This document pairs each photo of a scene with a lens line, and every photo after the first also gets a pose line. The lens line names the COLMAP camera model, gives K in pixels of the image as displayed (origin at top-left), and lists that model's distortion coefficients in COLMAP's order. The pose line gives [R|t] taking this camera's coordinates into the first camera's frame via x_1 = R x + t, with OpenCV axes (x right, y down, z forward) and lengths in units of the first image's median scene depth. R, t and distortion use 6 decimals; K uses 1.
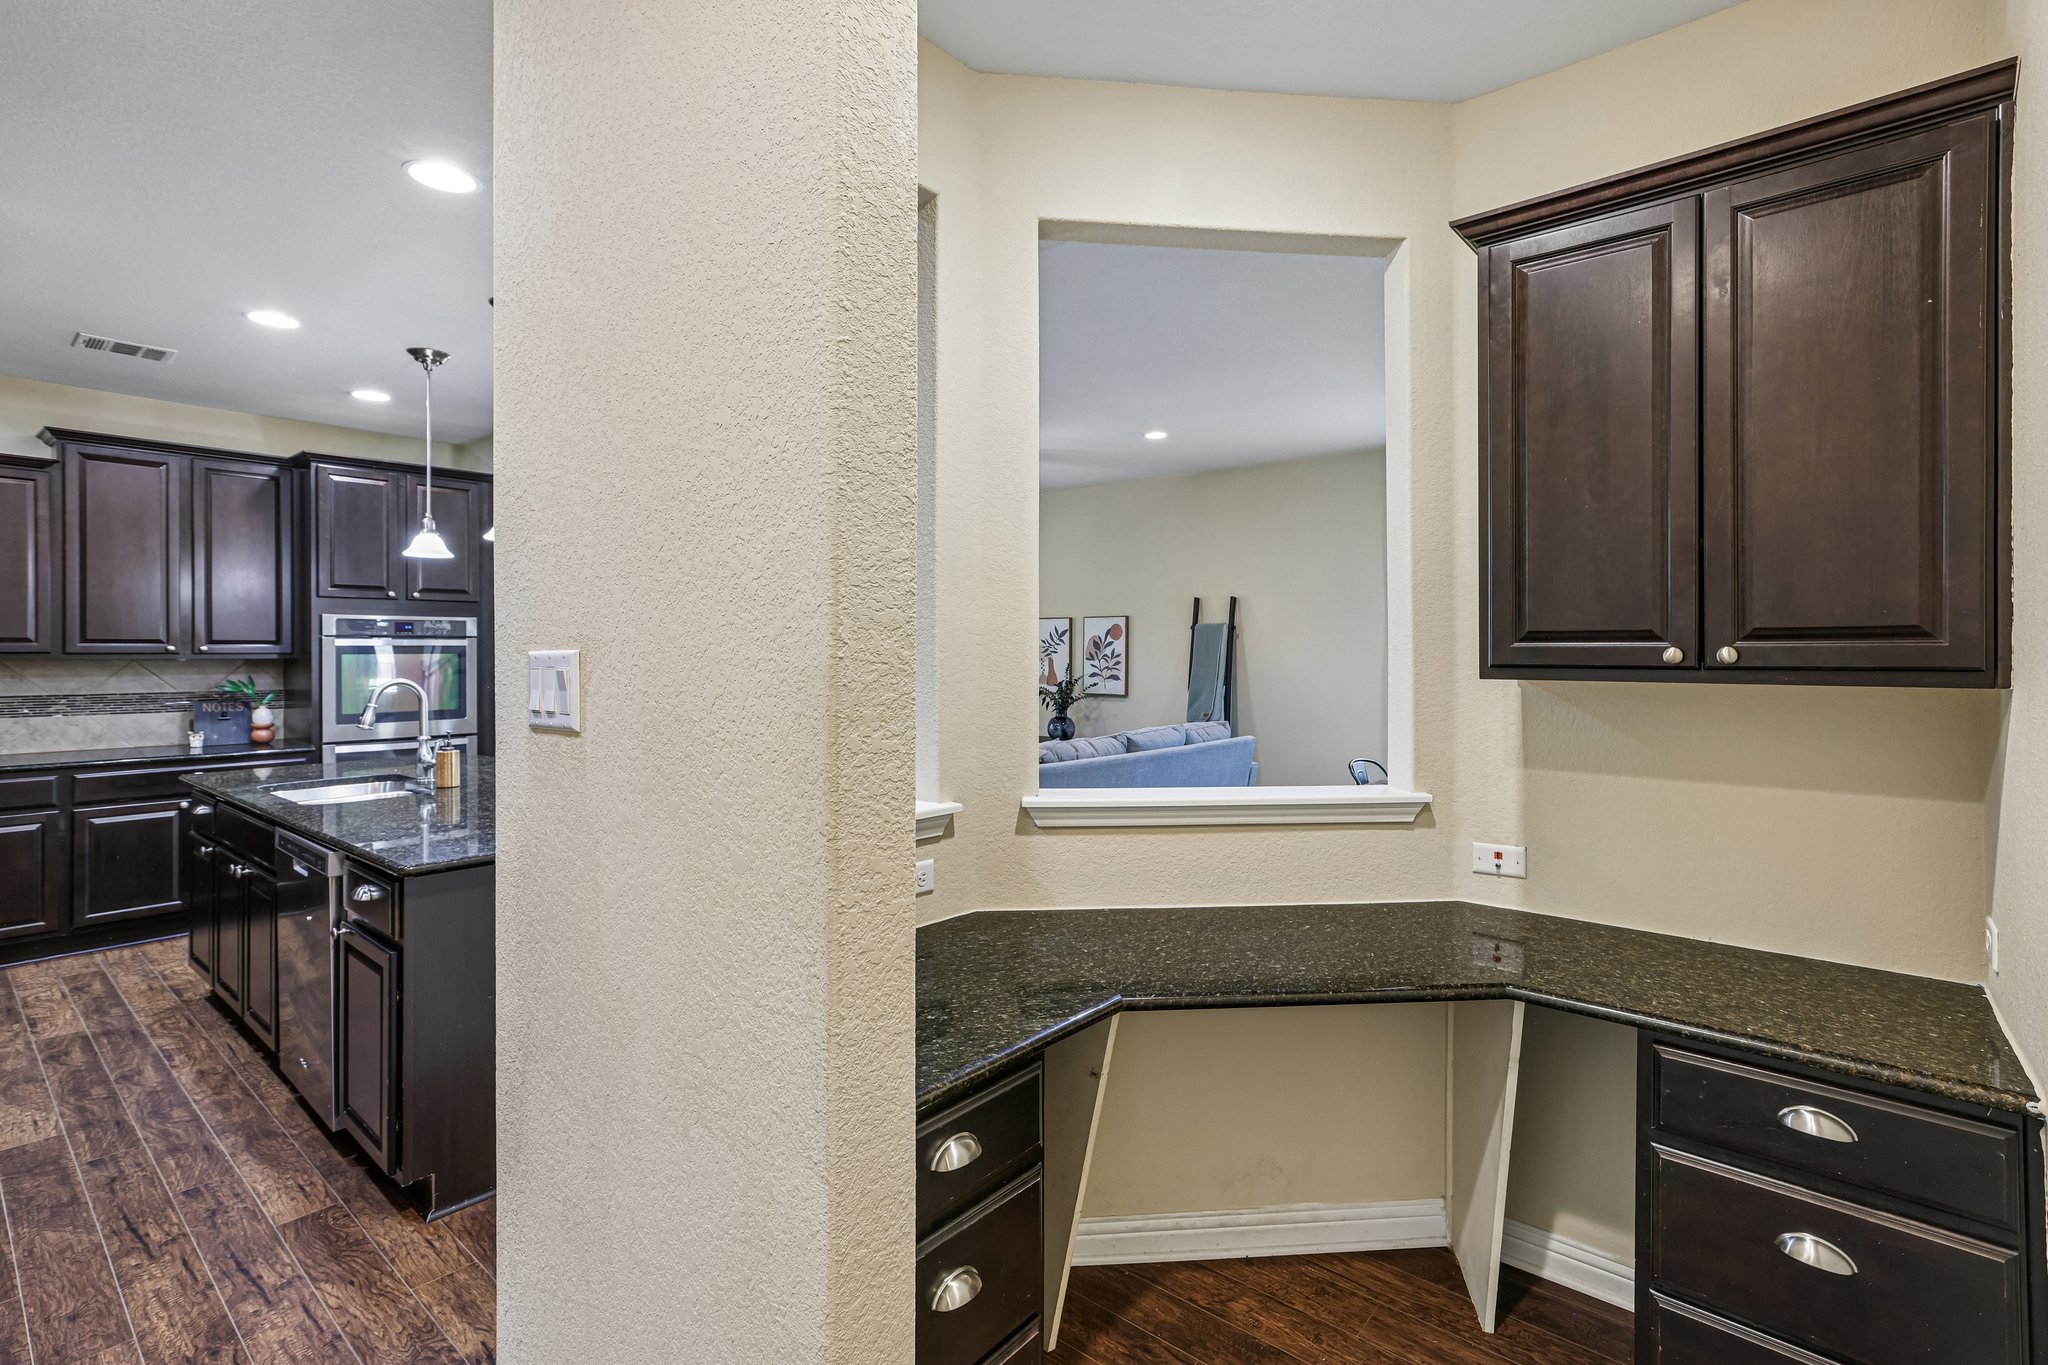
lens RADIAL K [[967.9, 0, 999.8], [0, 967.9, 658.0], [0, 0, 1]] dist [0.034320, 0.005027]
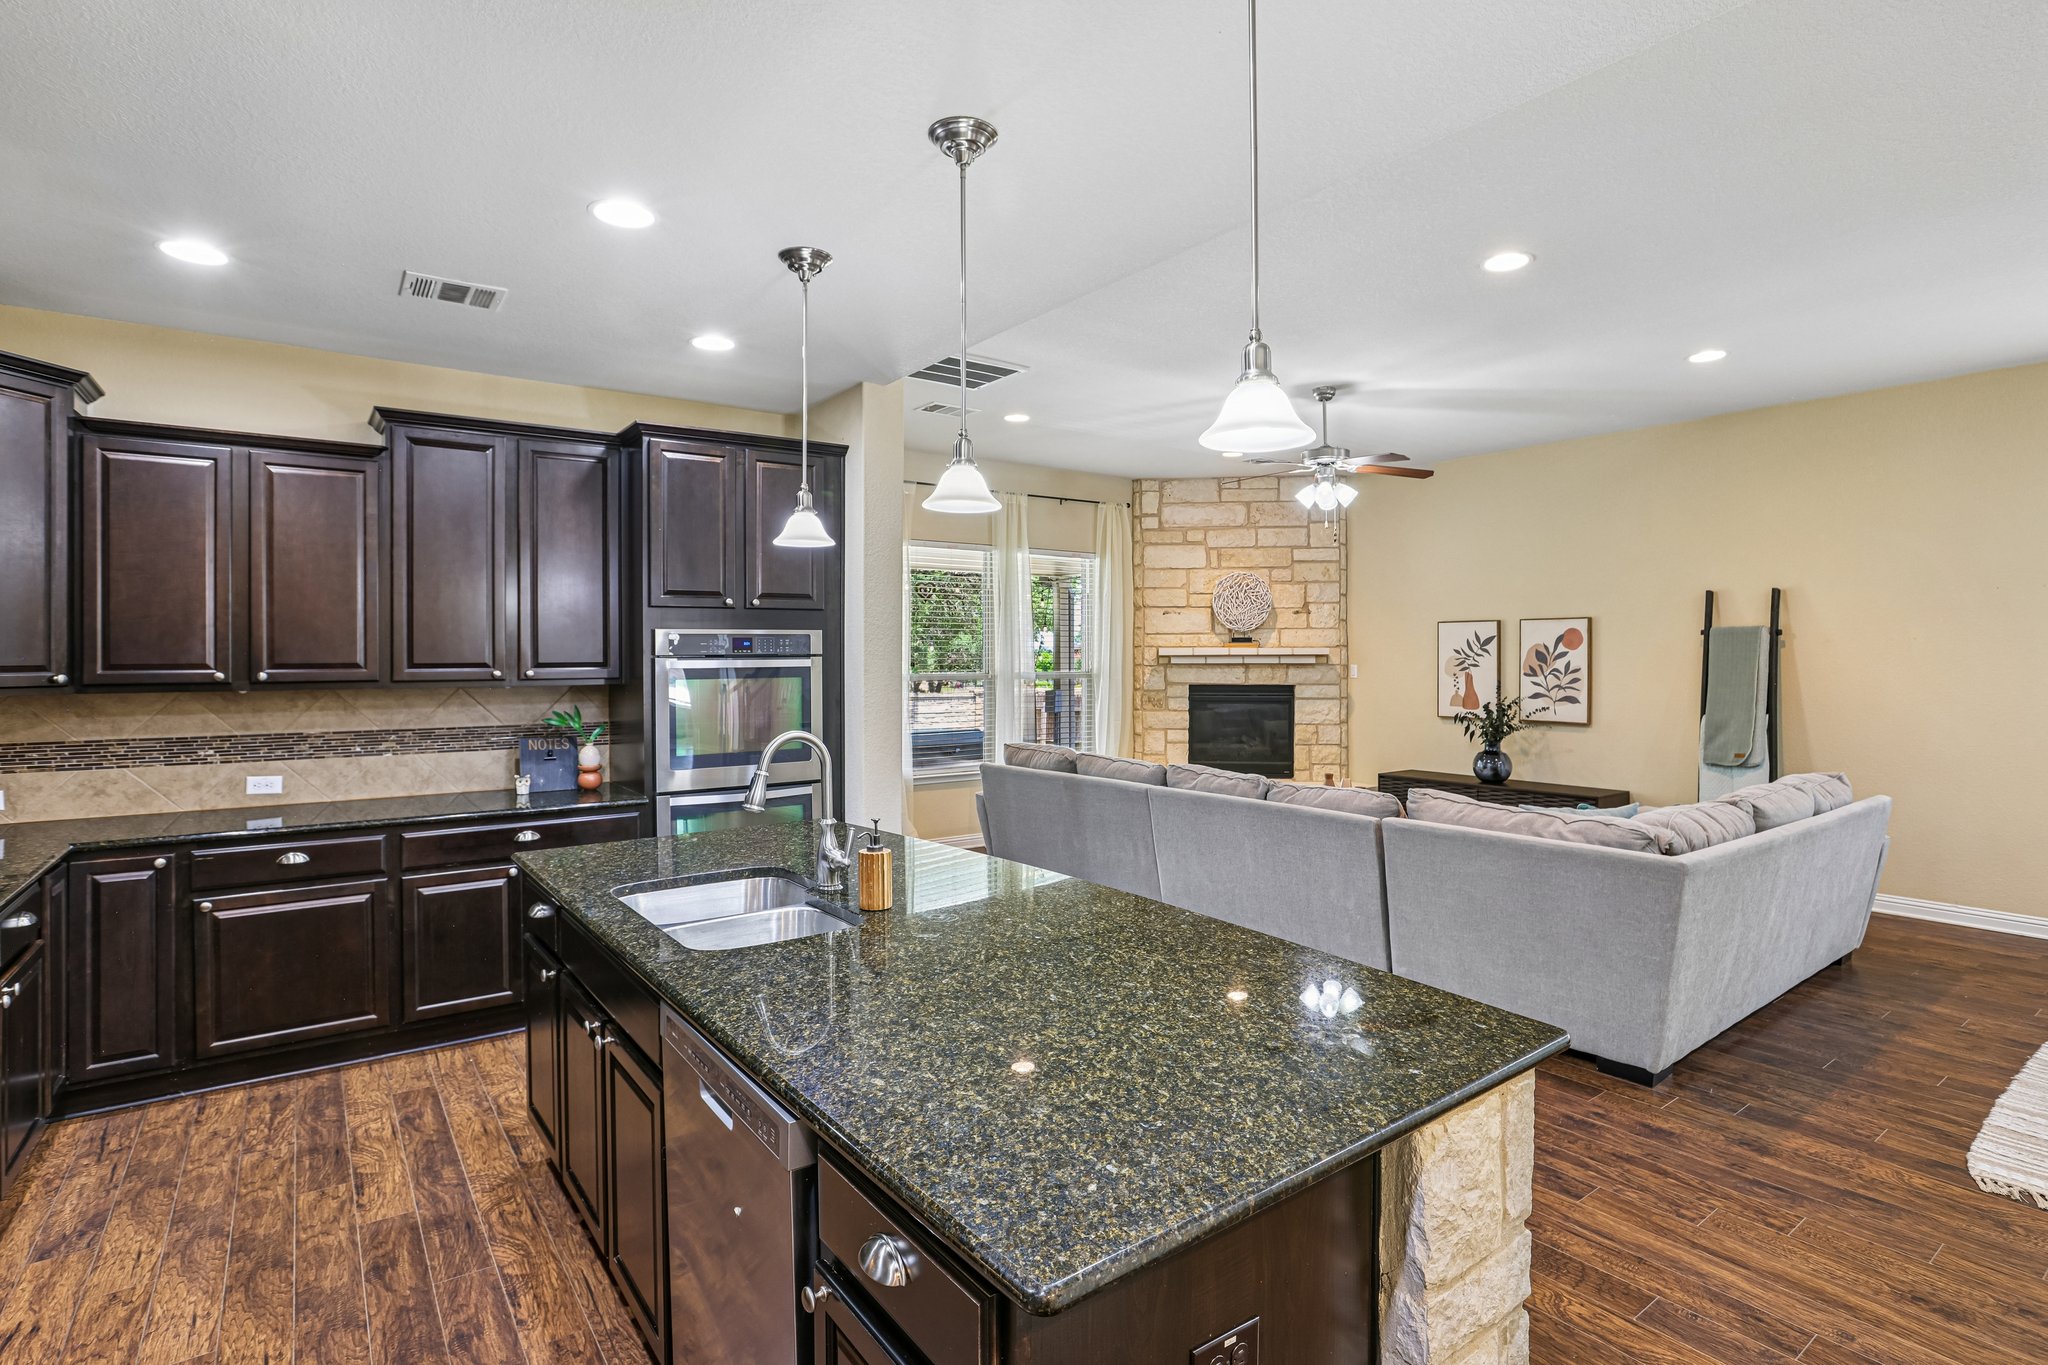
lens RADIAL K [[1023.8, 0, 1023.2], [0, 1023.8, 668.0], [0, 0, 1]] dist [-0.017022, 0.006559]
pose [[0.977545, -0.002021, -0.210718, -0.231302], [0.002958, 0.999987, 0.004135, -0.015819], [0.210707, -0.004665, 0.977538, 0.267955]]
